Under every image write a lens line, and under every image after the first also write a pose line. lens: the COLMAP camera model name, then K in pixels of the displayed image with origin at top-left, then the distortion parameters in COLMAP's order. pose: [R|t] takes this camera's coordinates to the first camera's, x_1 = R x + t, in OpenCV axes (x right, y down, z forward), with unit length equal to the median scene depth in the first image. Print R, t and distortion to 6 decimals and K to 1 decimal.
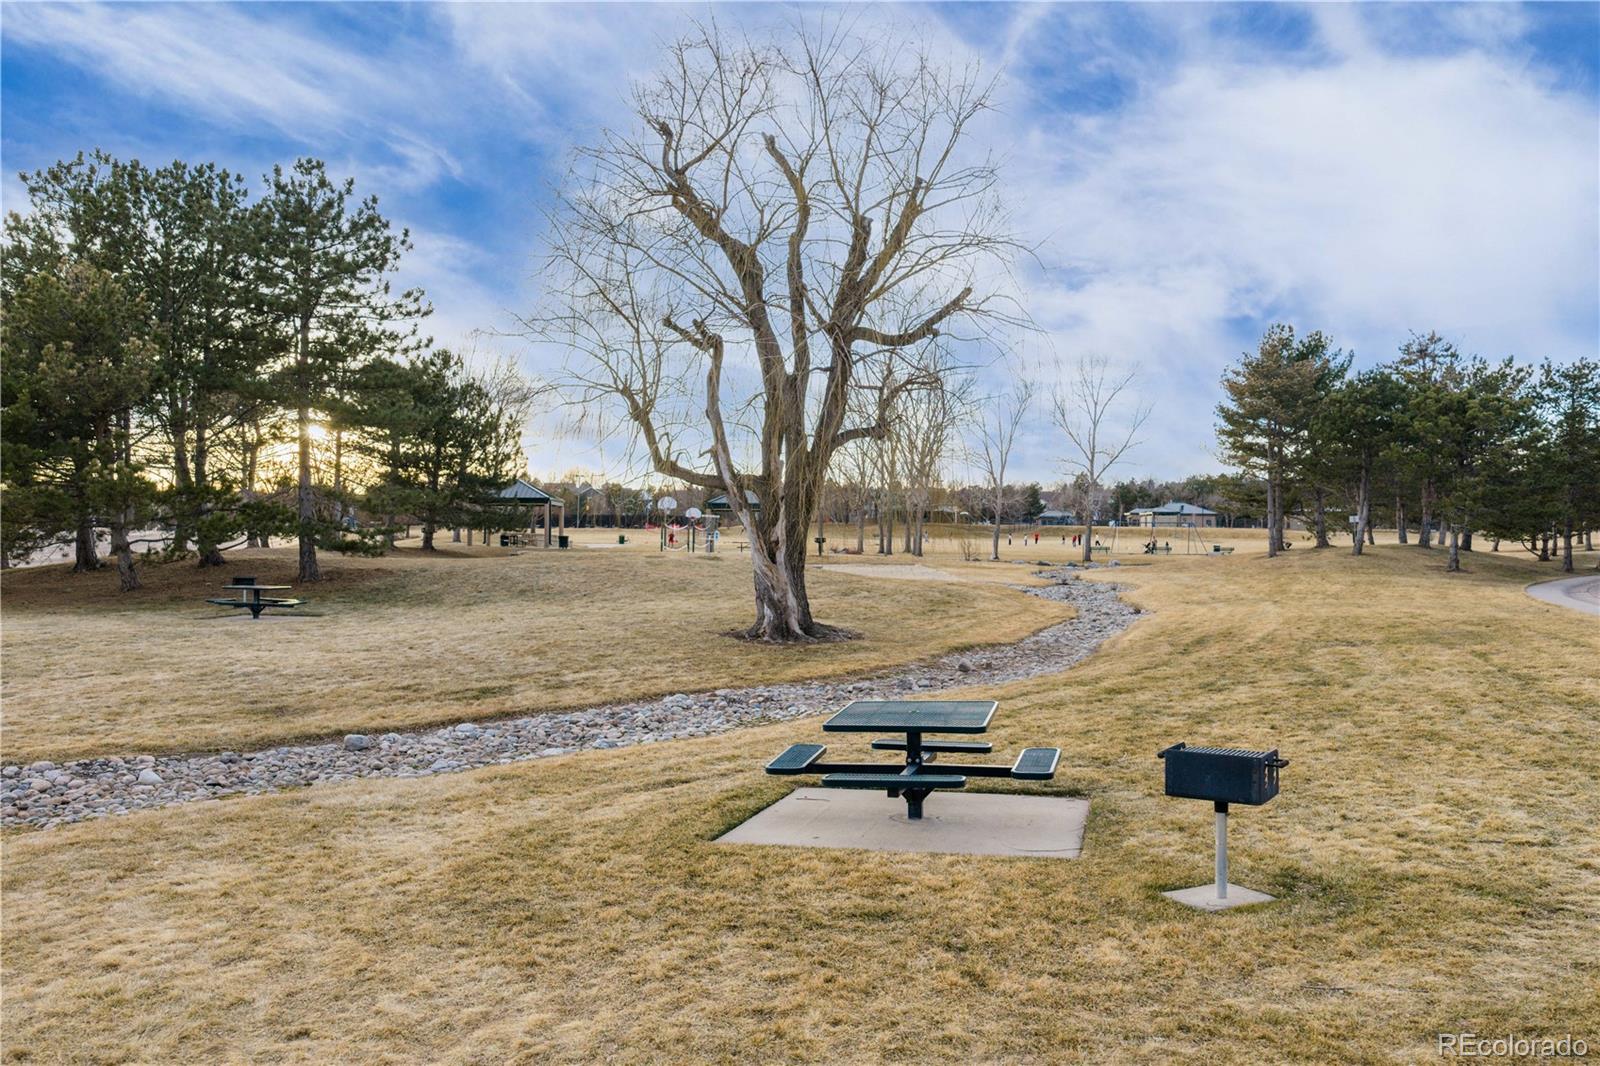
lens RADIAL K [[1356.4, 0, 797.7], [0, 1356.4, 534.2], [0, 0, 1]] dist [0.005099, -0.021763]
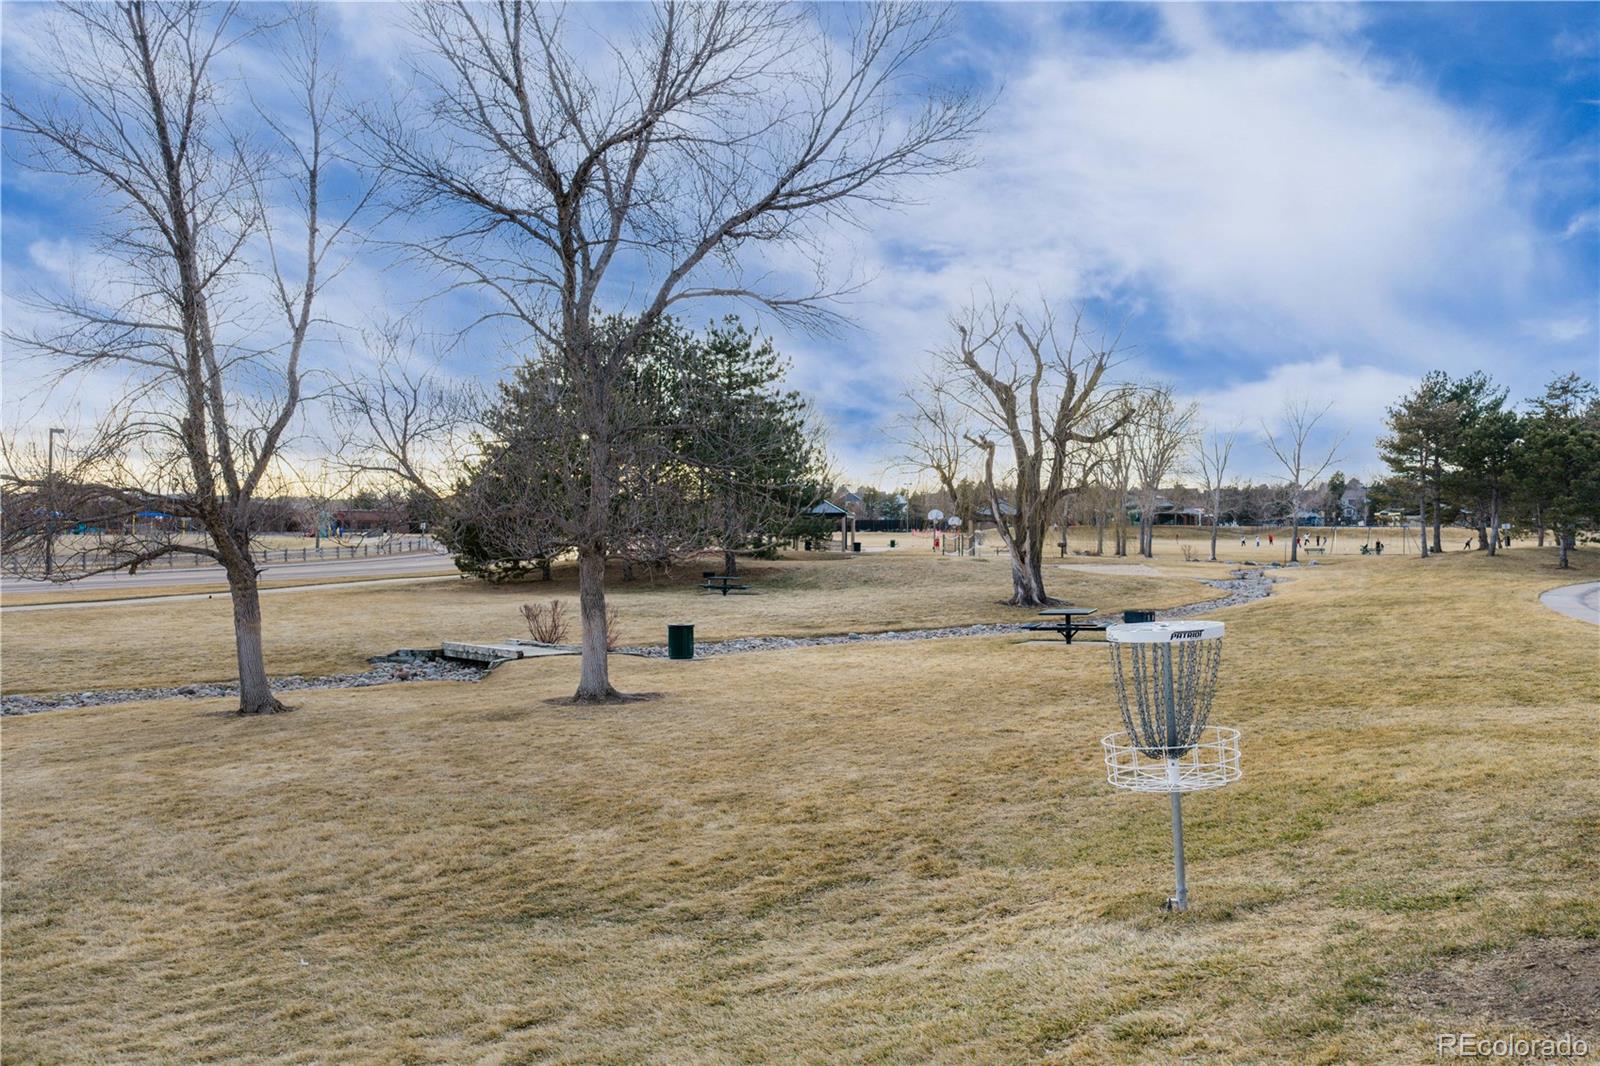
lens RADIAL K [[1356.4, 0, 788.0], [0, 1356.4, 540.4], [0, 0, 1]] dist [0.005099, -0.021763]
pose [[0.982017, -0.004863, -0.188729, 0.011812], [0.005732, 0.999975, 0.004056, -0.014446], [0.188705, -0.005065, 0.982021, -0.632779]]
